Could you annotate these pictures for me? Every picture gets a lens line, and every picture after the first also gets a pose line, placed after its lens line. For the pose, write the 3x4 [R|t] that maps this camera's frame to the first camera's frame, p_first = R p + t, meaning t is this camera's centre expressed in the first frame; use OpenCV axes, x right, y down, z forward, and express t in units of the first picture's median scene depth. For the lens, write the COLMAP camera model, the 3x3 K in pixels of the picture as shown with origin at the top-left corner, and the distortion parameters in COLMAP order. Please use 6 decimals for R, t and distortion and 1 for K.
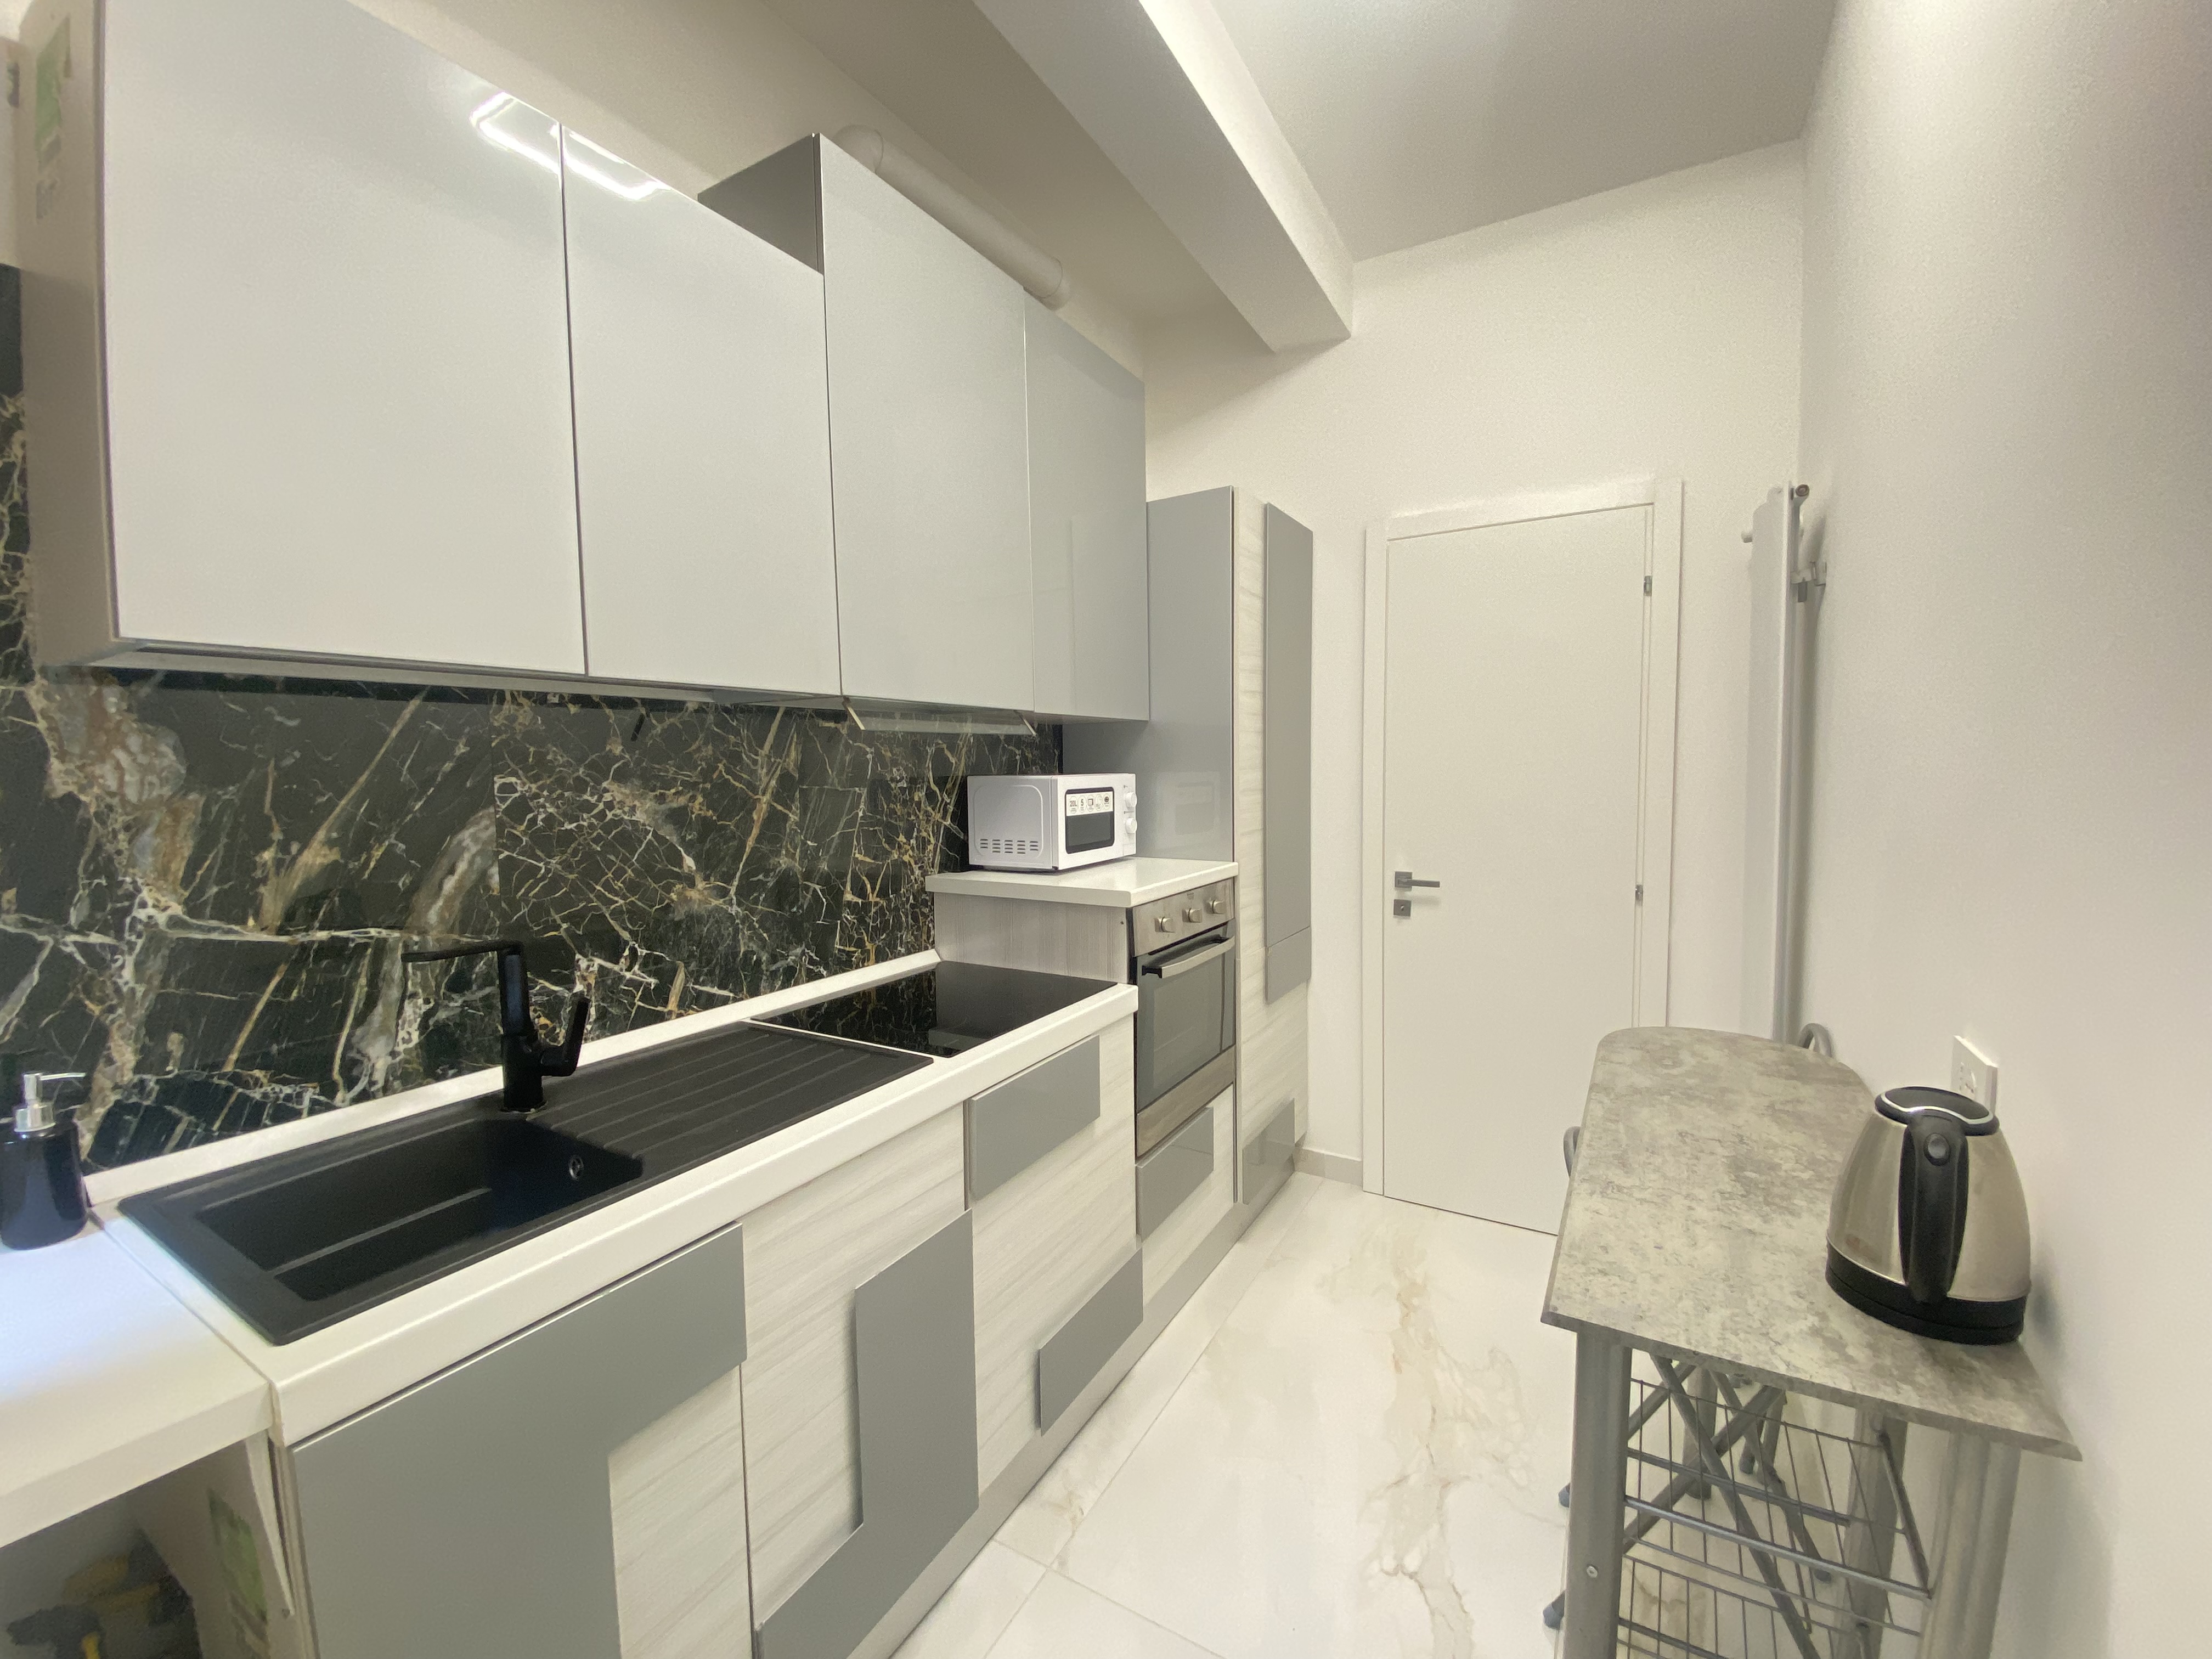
lens RADIAL K [[895.0, 0, 1103.7], [0, 895.0, 828.0], [0, 0, 1]] dist [0.019894, -0.019896]
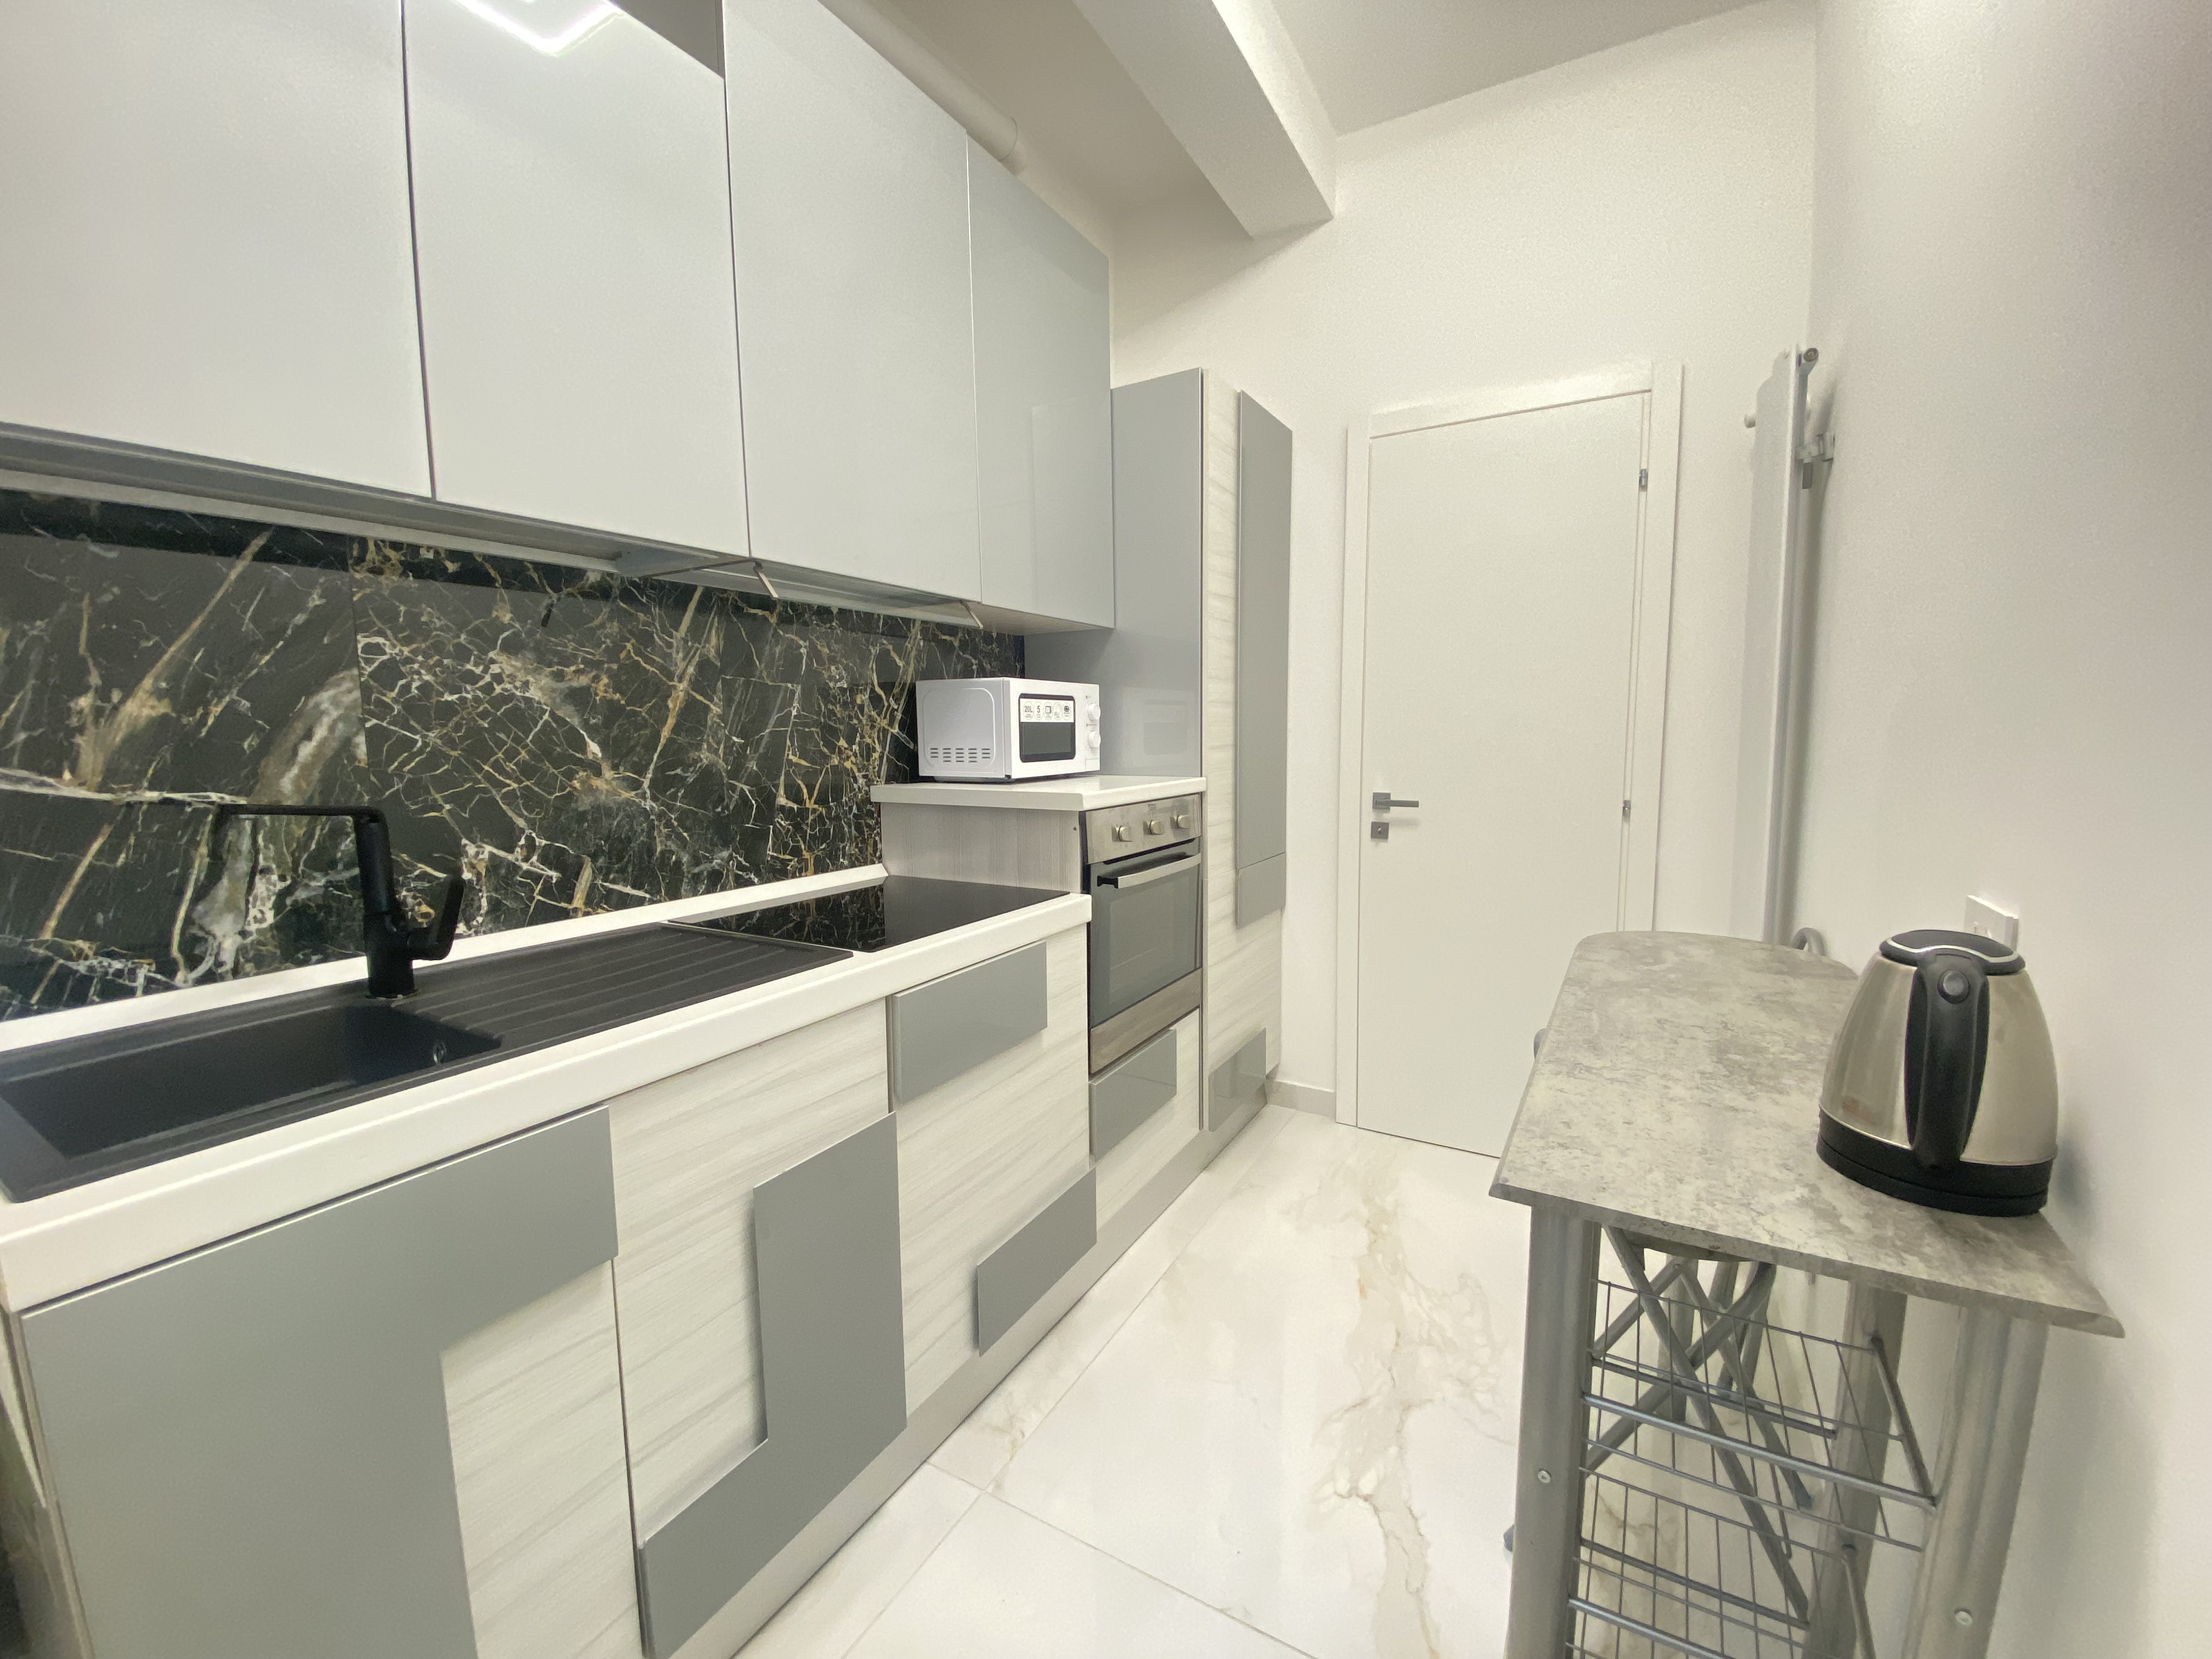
lens RADIAL K [[898.3, 0, 1102.3], [0, 898.3, 827.2], [0, 0, 1]] dist [0.014390, -0.016861]
pose [[0.999993, 0.001384, 0.003613, 0.061746], [-0.001521, 0.999268, 0.038218, 0.092073], [-0.003558, -0.038223, 0.999263, 0.081528]]
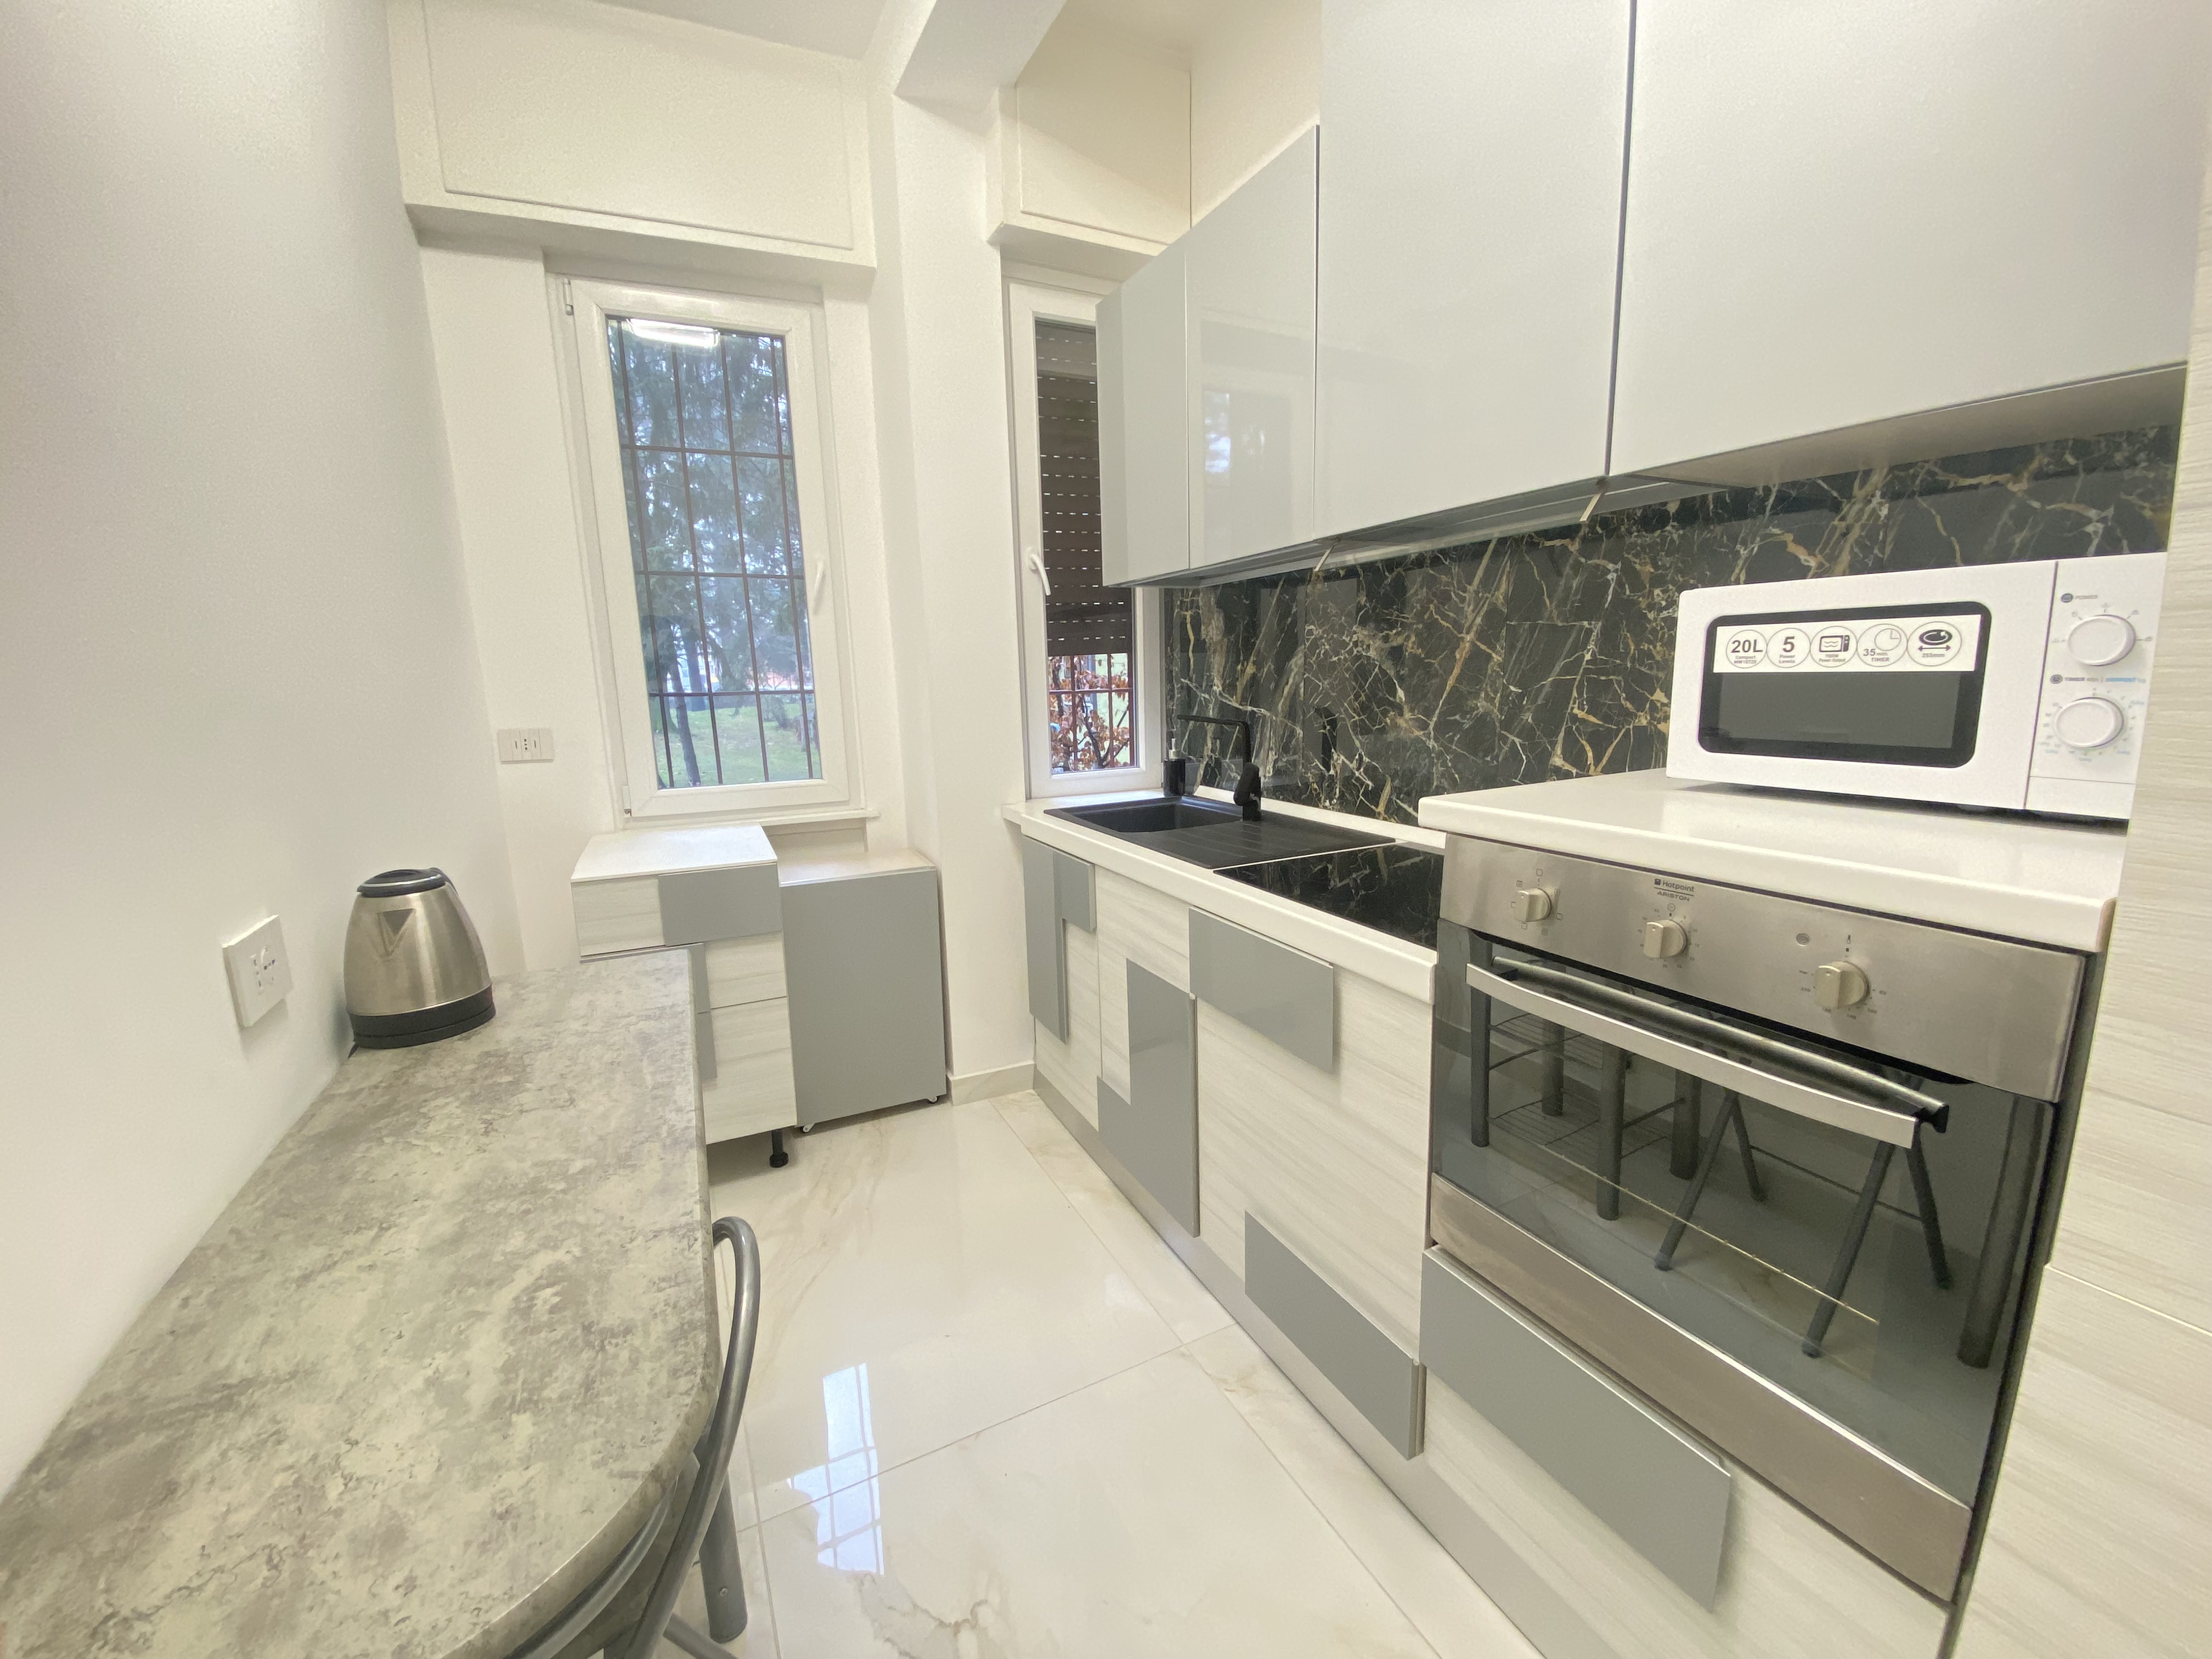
lens RADIAL K [[887.2, 0, 1100.0], [0, 887.2, 827.7], [0, 0, 1]] dist [0.038355, -0.028606]
pose [[-0.544525, 0.177968, -0.819646, 0.818633], [-0.017447, 0.974615, 0.223207, -0.049322], [0.838563, 0.135842, -0.527597, 1.456509]]
